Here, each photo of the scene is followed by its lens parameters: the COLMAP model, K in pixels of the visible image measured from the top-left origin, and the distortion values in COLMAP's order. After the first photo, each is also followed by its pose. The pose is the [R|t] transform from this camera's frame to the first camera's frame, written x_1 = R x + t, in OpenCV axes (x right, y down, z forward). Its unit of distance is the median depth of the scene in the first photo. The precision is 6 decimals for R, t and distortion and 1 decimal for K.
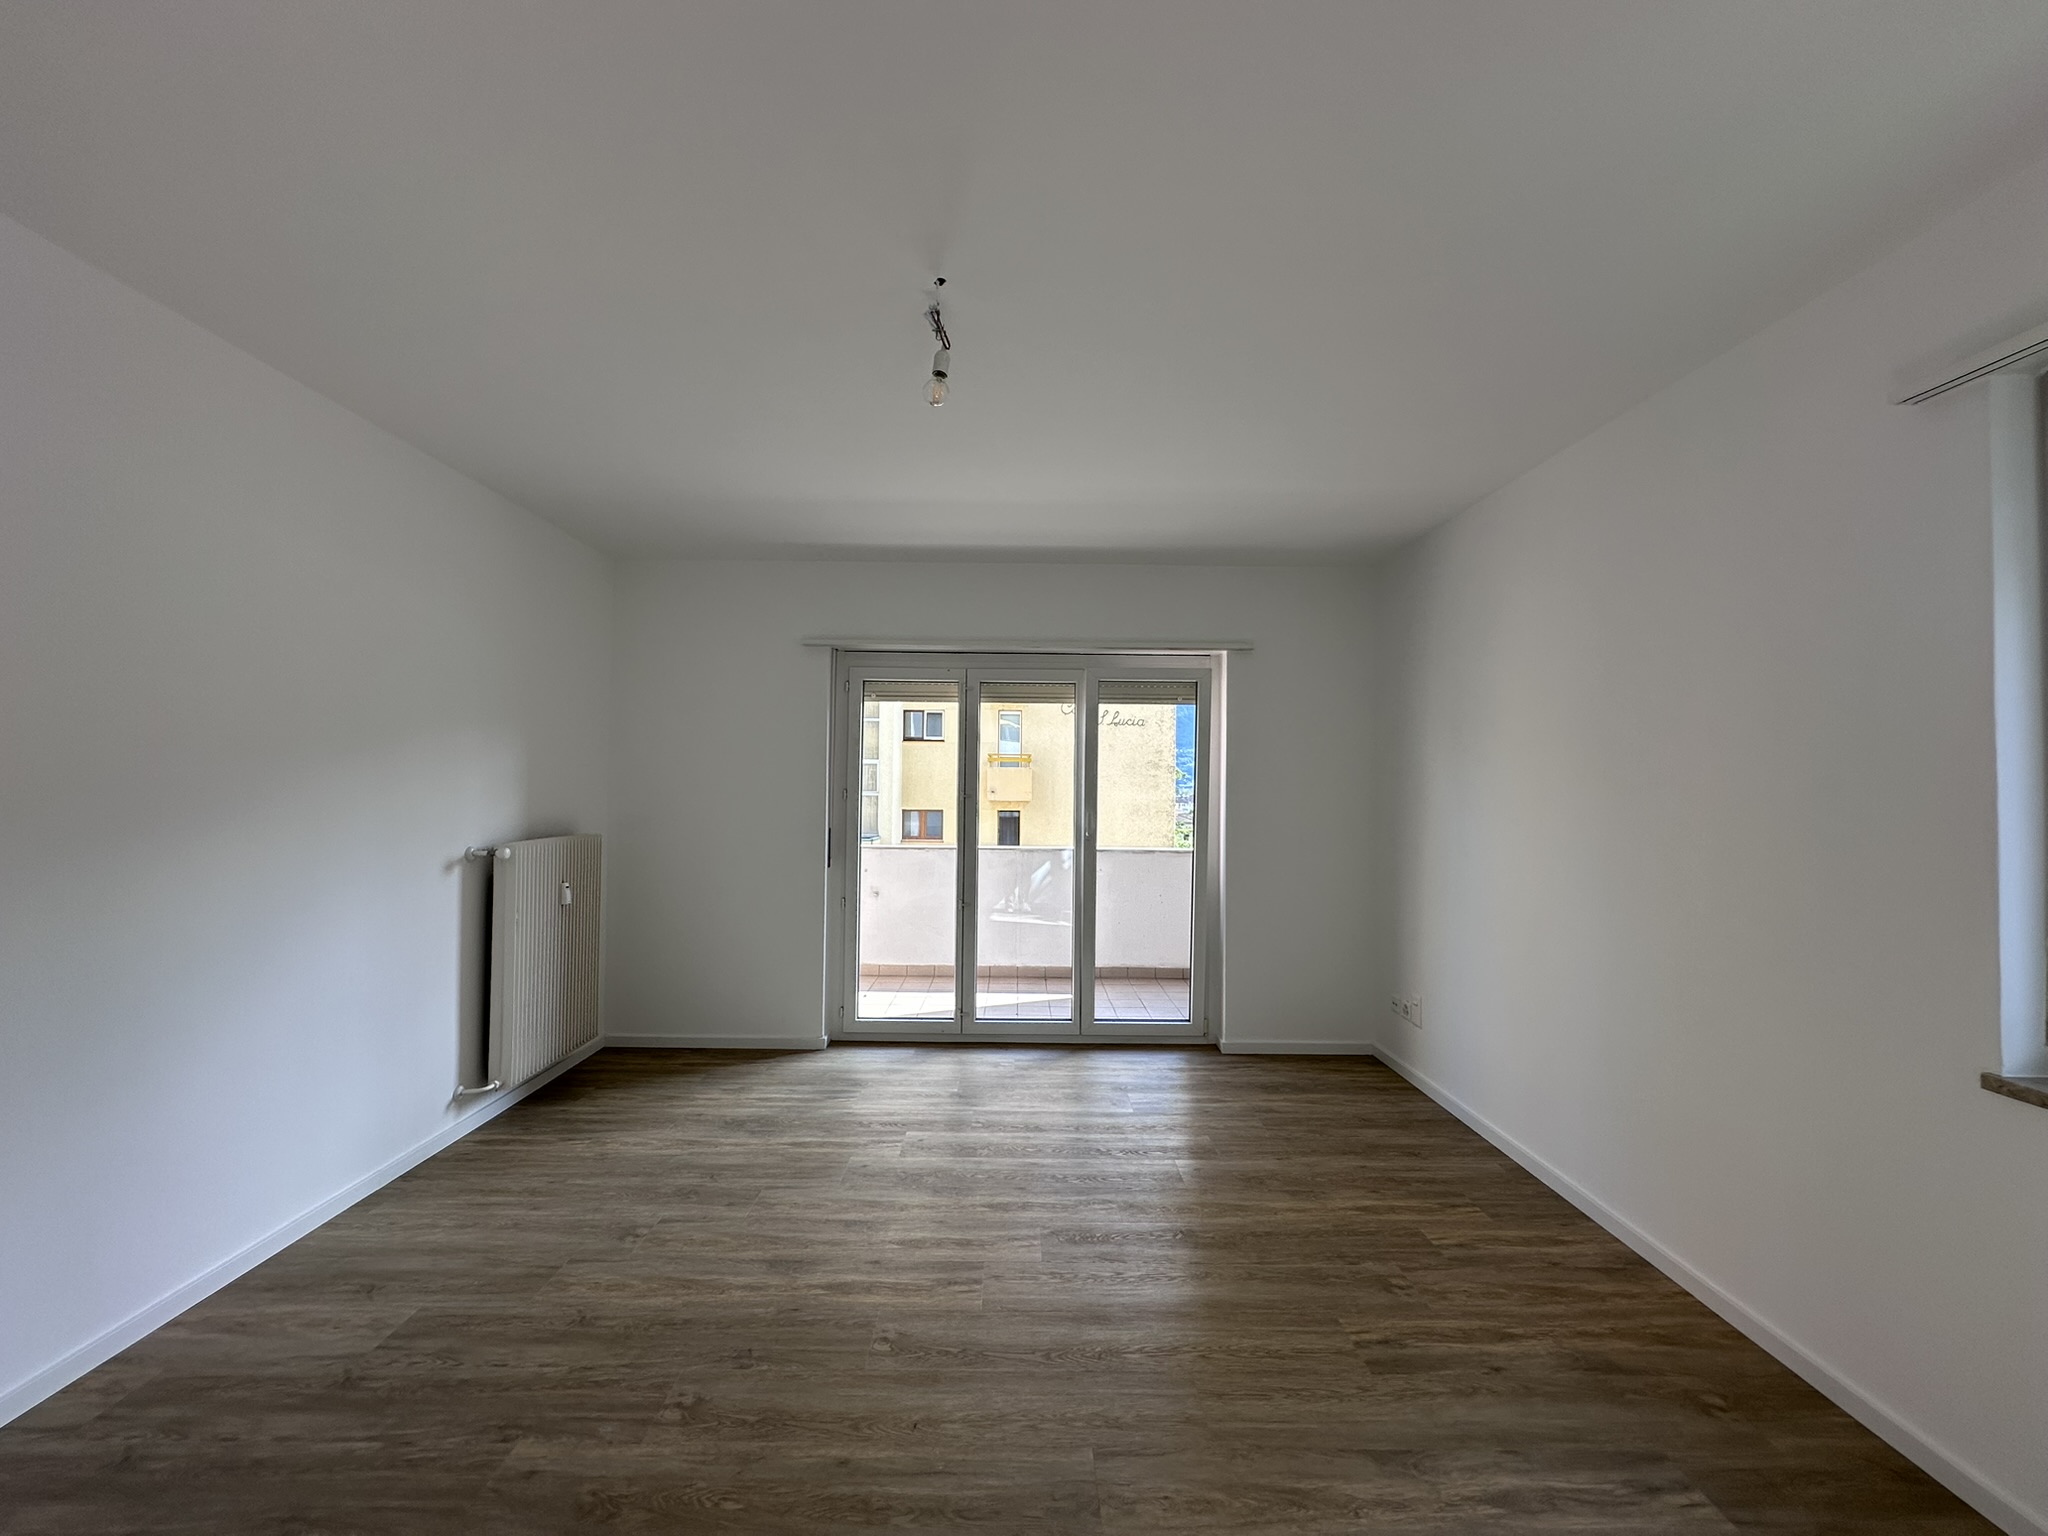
lens RADIAL K [[818.1, 0, 1022.4], [0, 818.1, 773.8], [0, 0, 1]] dist [-0.003217, 0.001071]
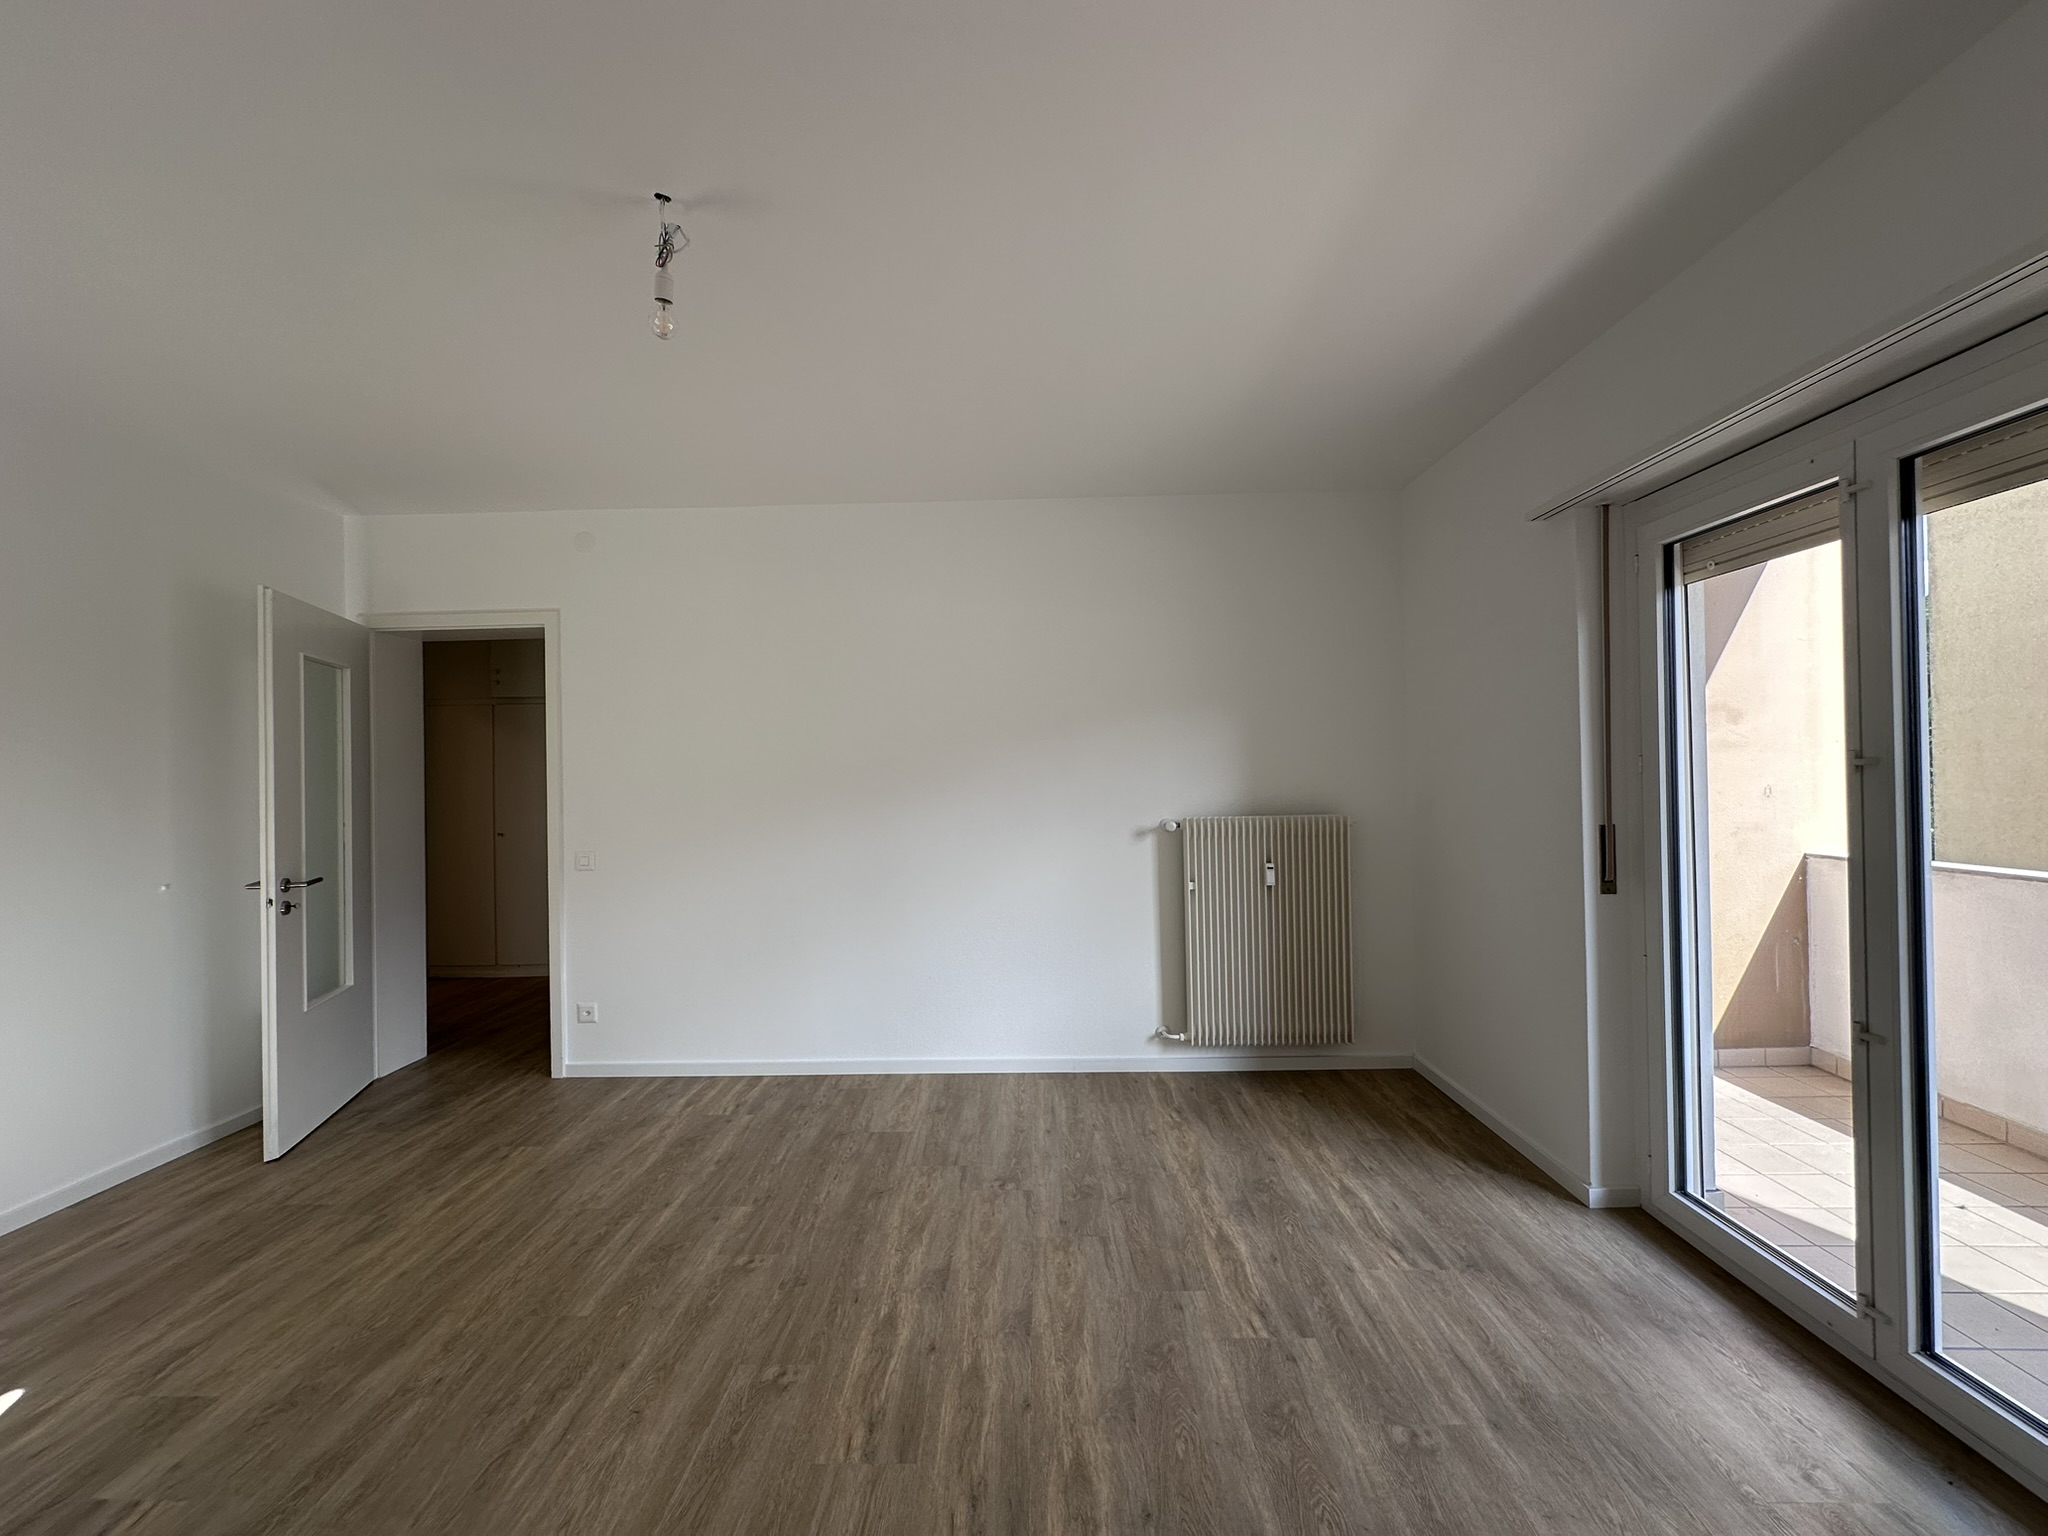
lens RADIAL K [[818.1, 0, 1028.7], [0, 818.1, 767.9], [0, 0, 1]] dist [-0.003217, 0.001071]
pose [[-0.024261, -0.016850, -0.999564, 0.452502], [0.030677, 0.999375, -0.017591, 0.031353], [0.999235, -0.031091, -0.023728, 0.810785]]
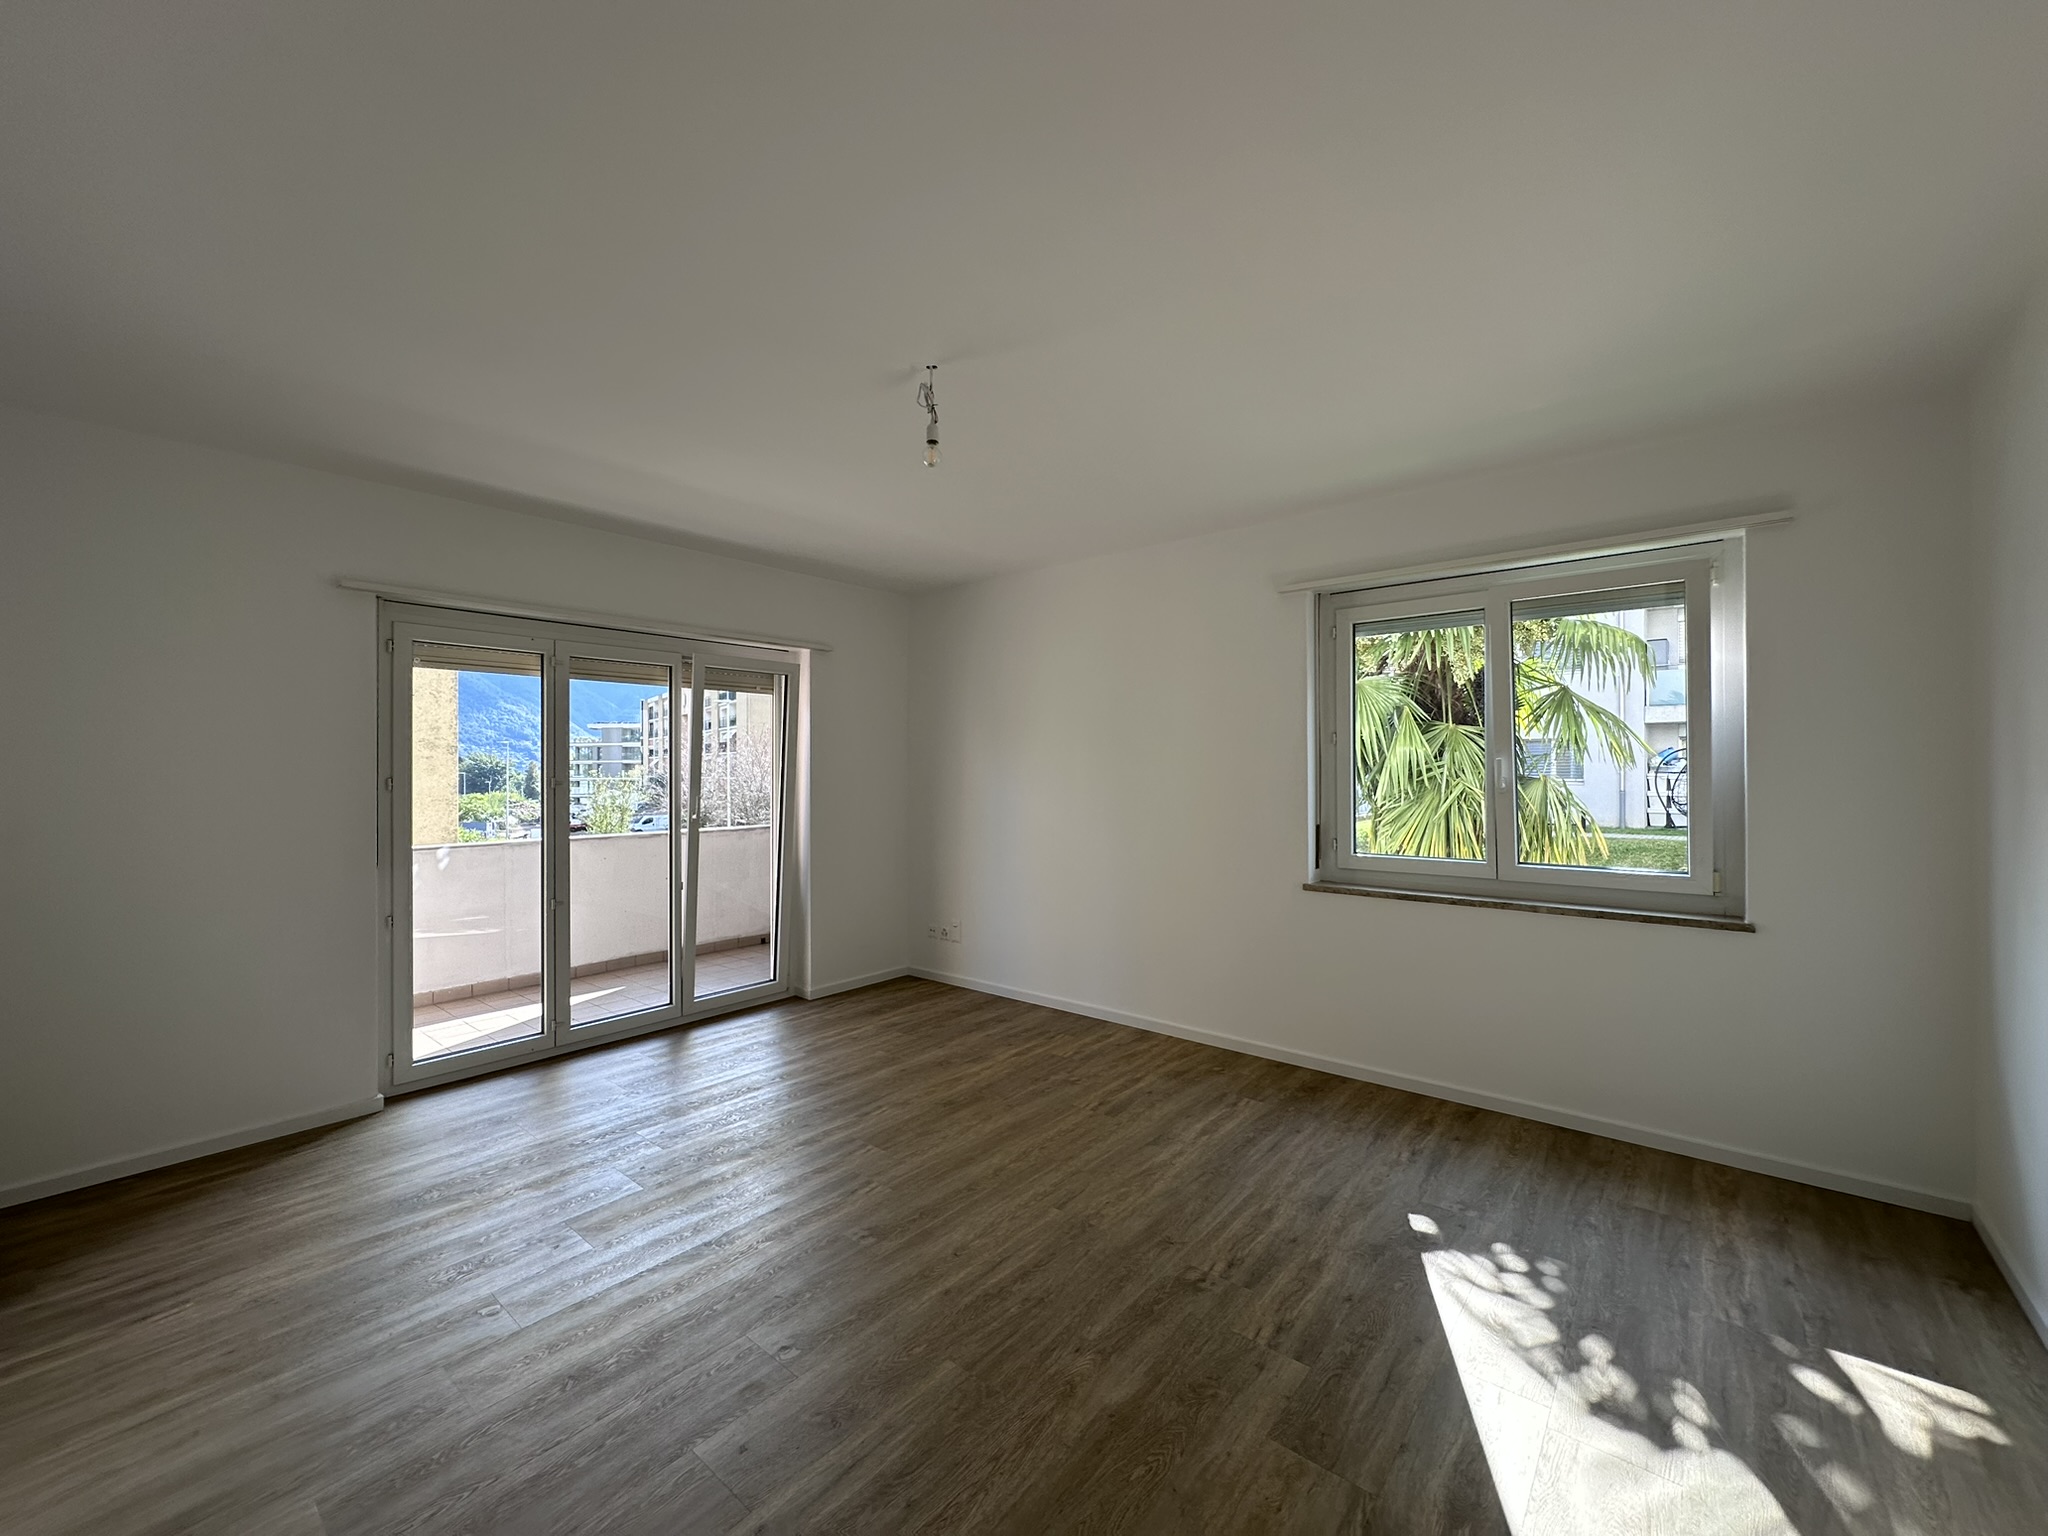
lens RADIAL K [[818.1, 0, 1024.5], [0, 818.1, 773.9], [0, 0, 1]] dist [-0.003217, 0.001071]
pose [[0.642431, -0.016017, 0.766176, -0.566200], [-0.001897, 0.999745, 0.022491, -0.004175], [-0.766342, -0.015902, 0.642237, 0.043218]]
